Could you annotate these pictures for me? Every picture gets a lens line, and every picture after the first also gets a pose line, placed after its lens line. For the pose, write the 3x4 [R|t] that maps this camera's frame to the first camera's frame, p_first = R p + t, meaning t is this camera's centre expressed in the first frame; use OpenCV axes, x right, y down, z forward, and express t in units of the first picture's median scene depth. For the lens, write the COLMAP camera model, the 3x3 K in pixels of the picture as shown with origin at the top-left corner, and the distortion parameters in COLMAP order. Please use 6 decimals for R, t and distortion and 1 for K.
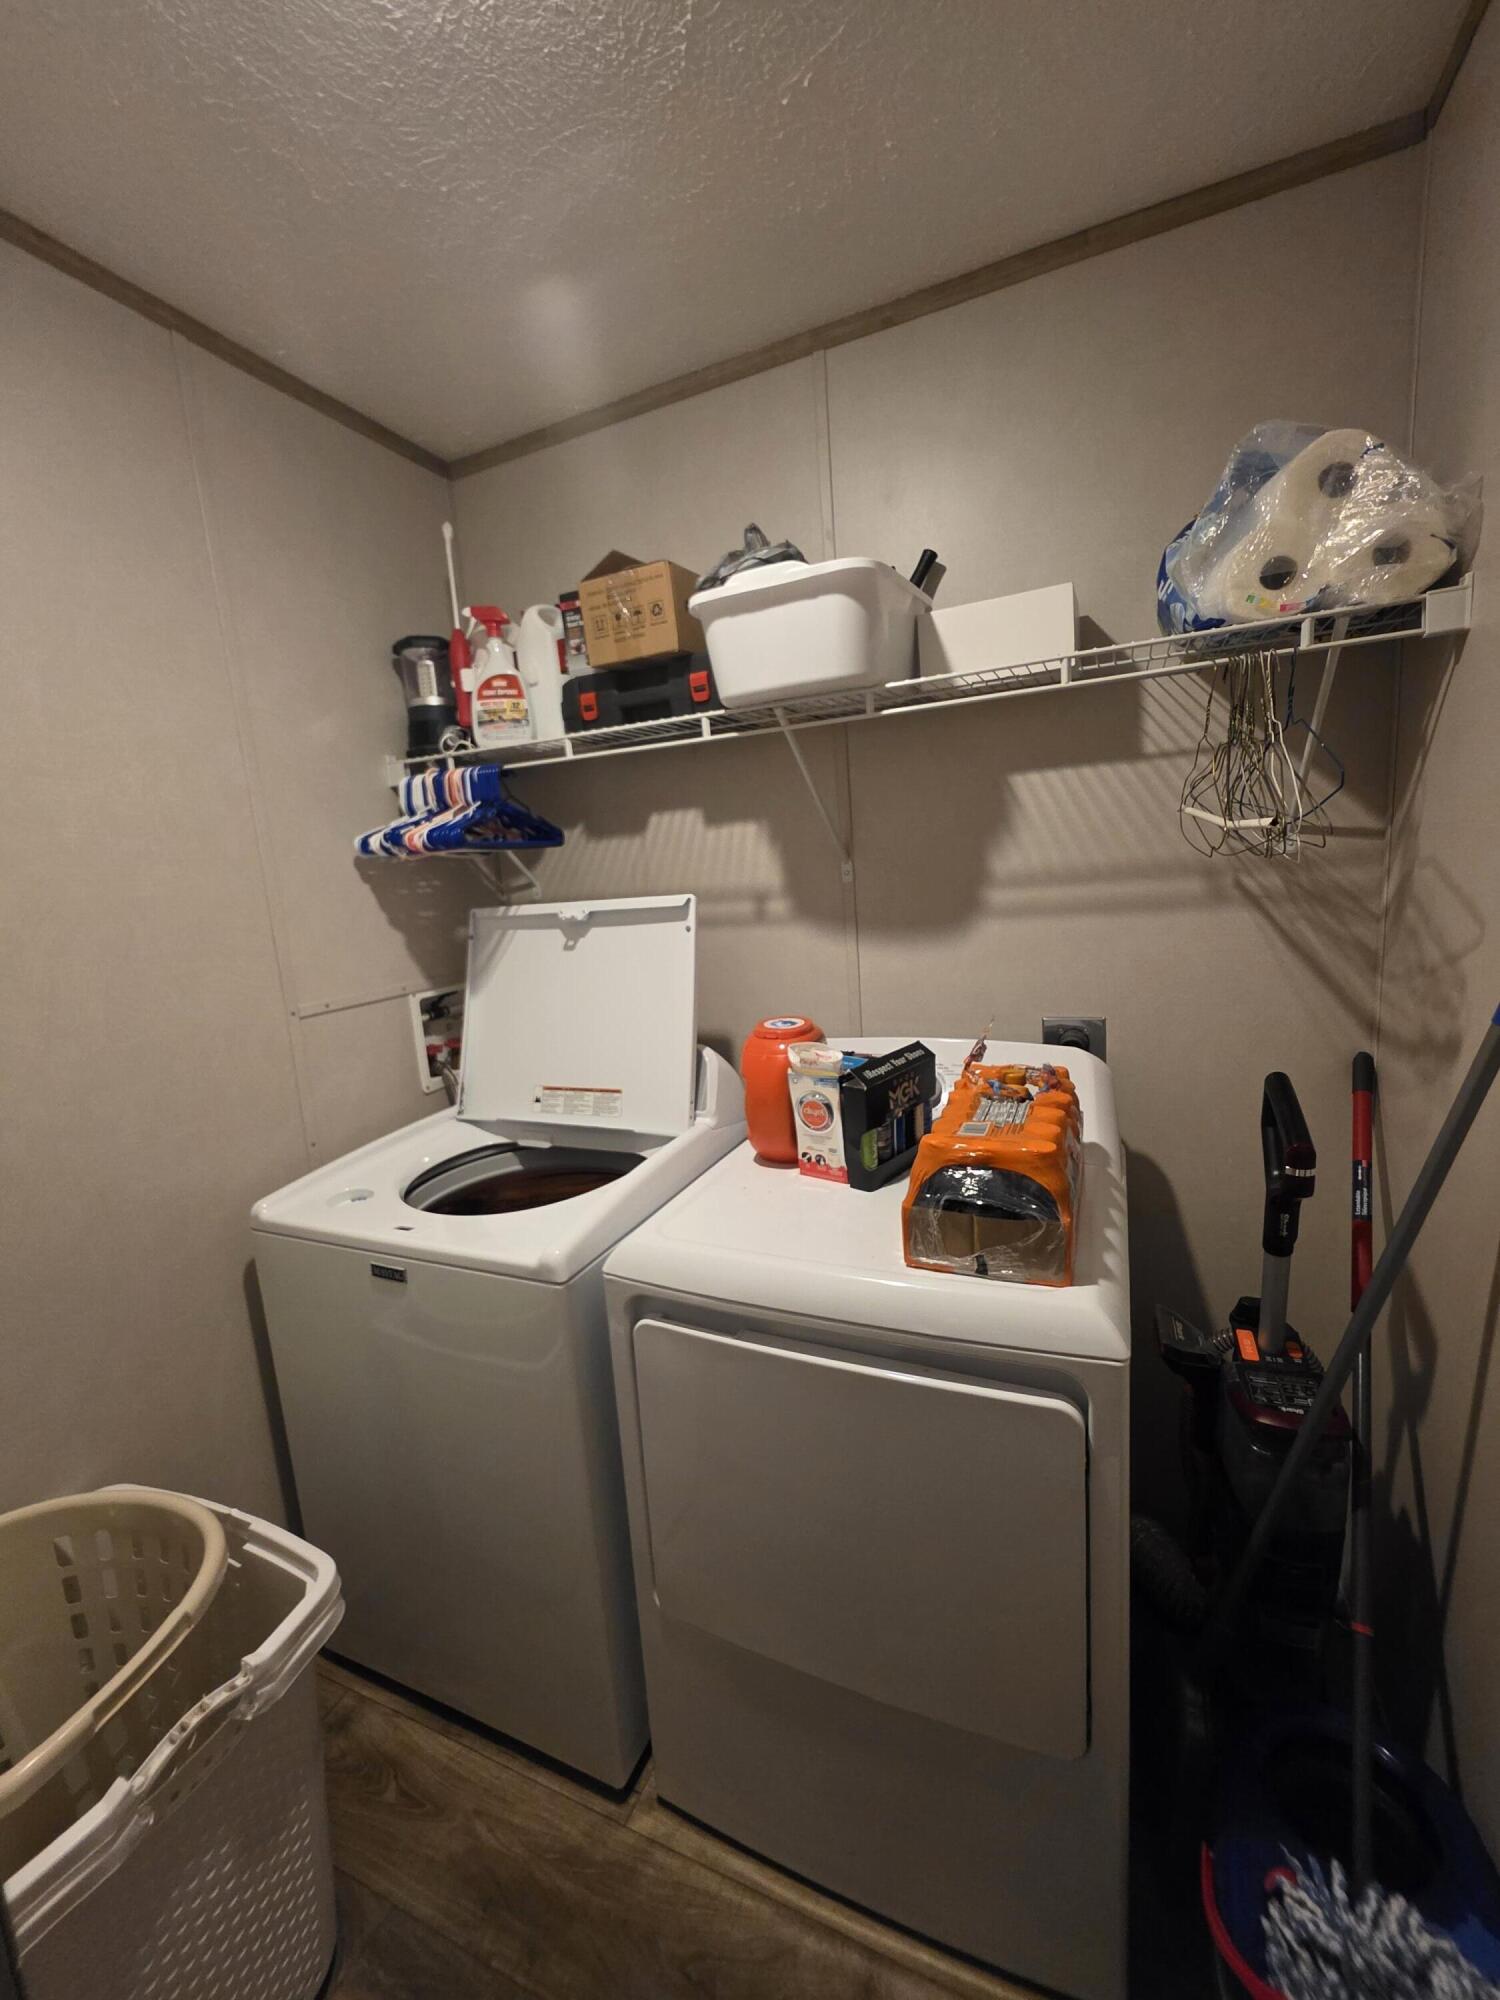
lens RADIAL K [[798.3, 0, 760.4], [0, 798.3, 993.1], [0, 0, 1]] dist [-0.000110, 0.000279]
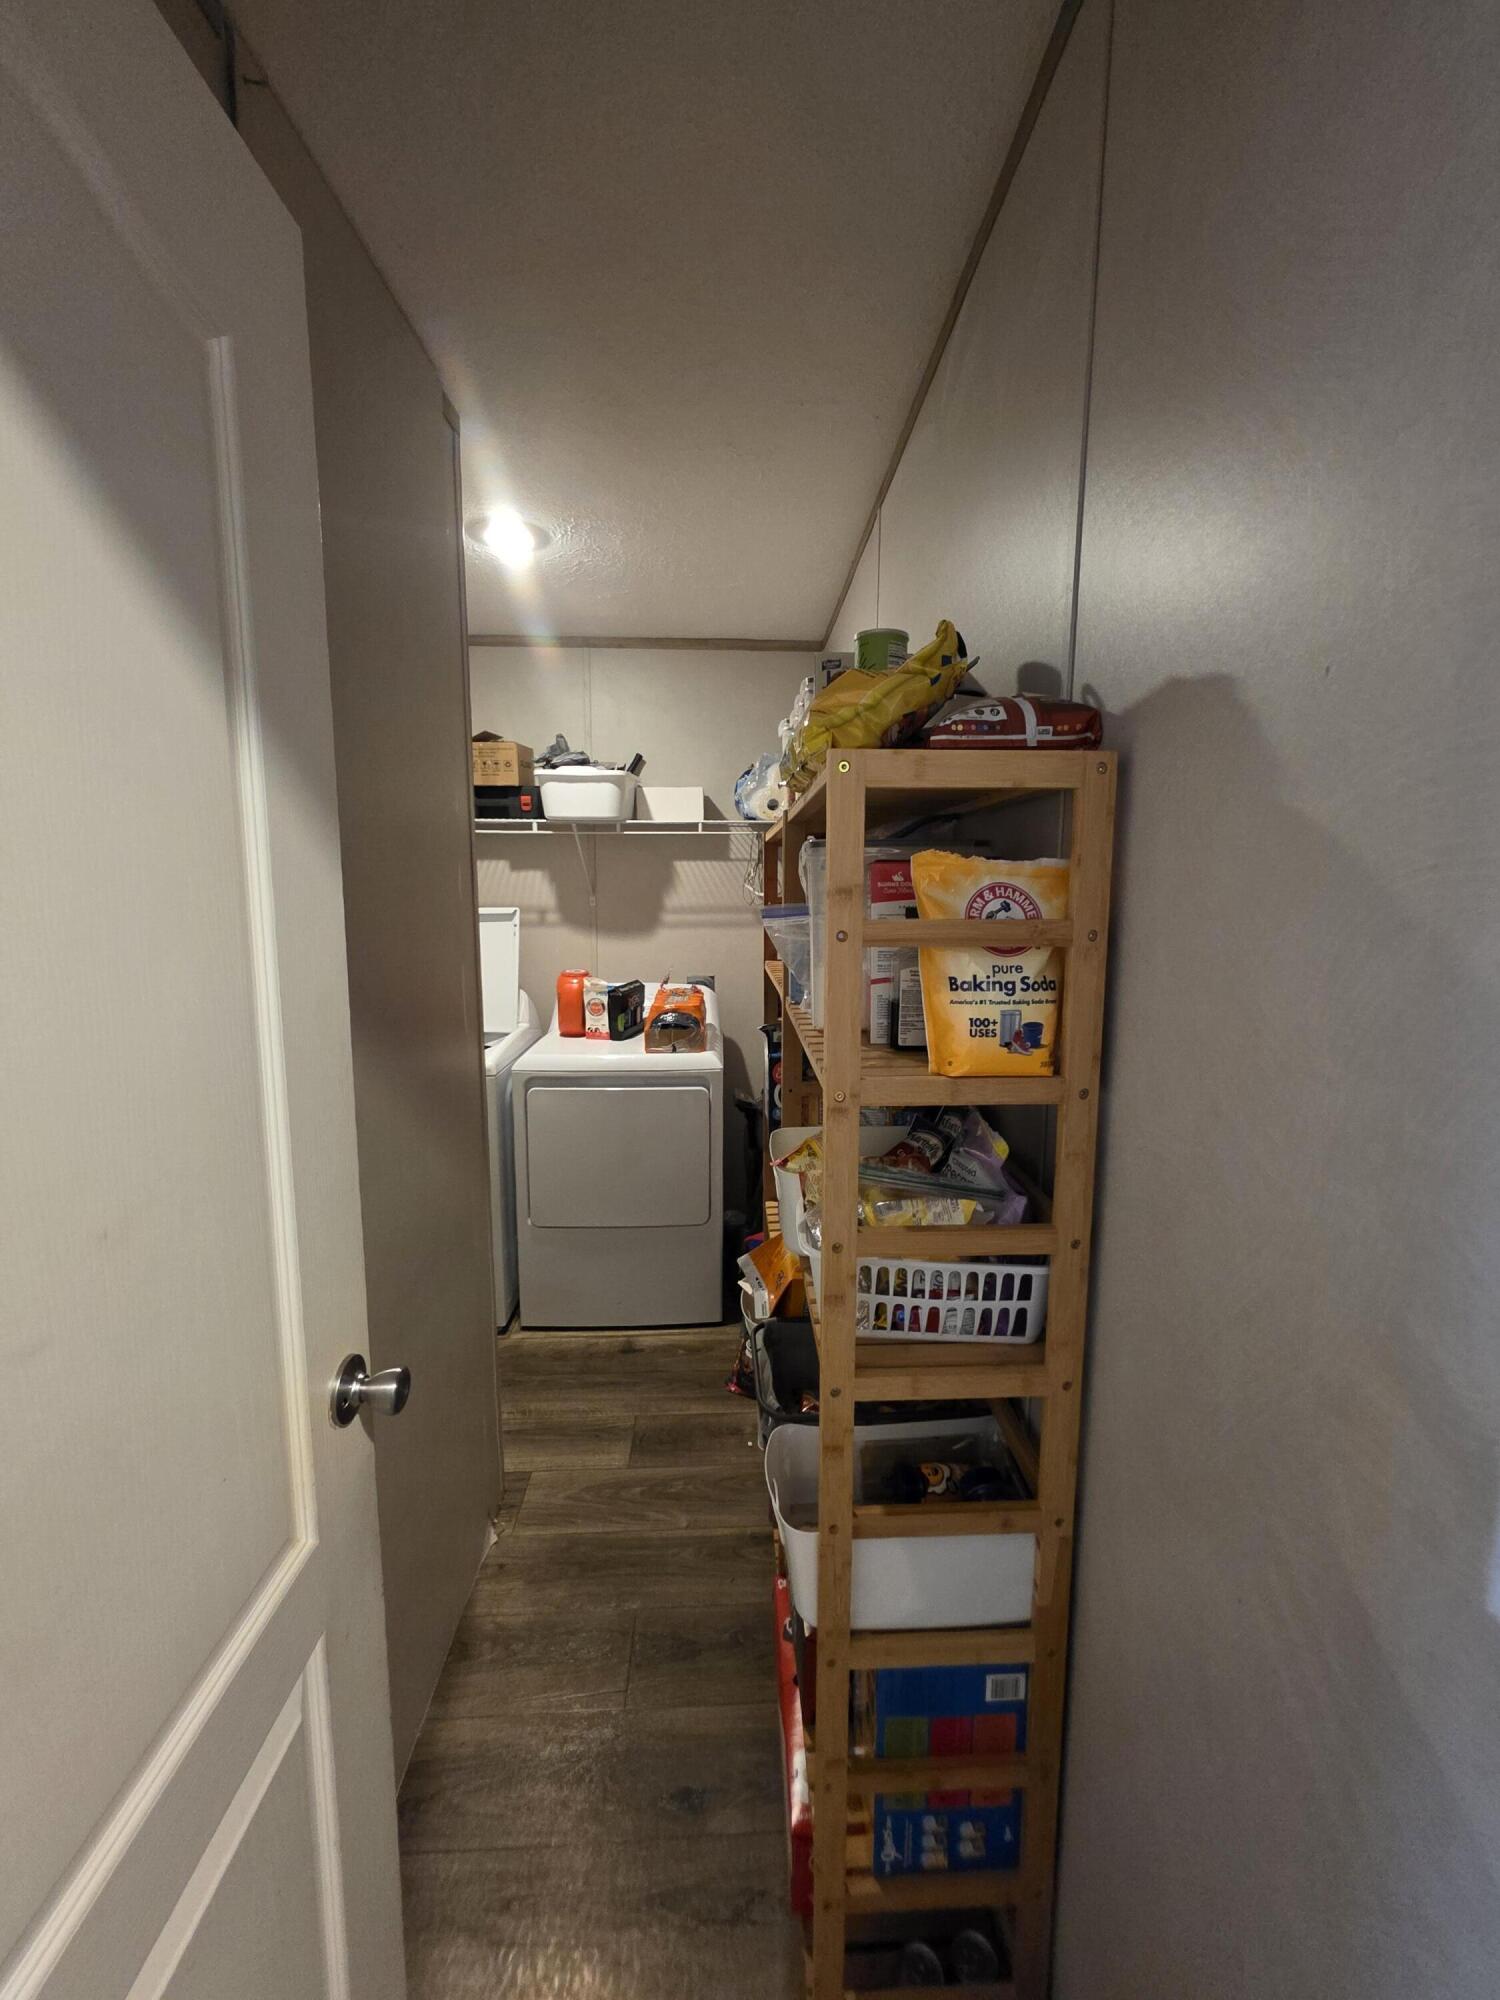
lens RADIAL K [[798.3, 0, 753.0], [0, 798.3, 995.5], [0, 0, 1]] dist [-0.000110, 0.000279]
pose [[0.897729, 0.012918, 0.440358, -0.481645], [0.001463, 0.999477, -0.032301, 0.172528], [-0.440545, 0.029641, 0.897241, -1.110720]]
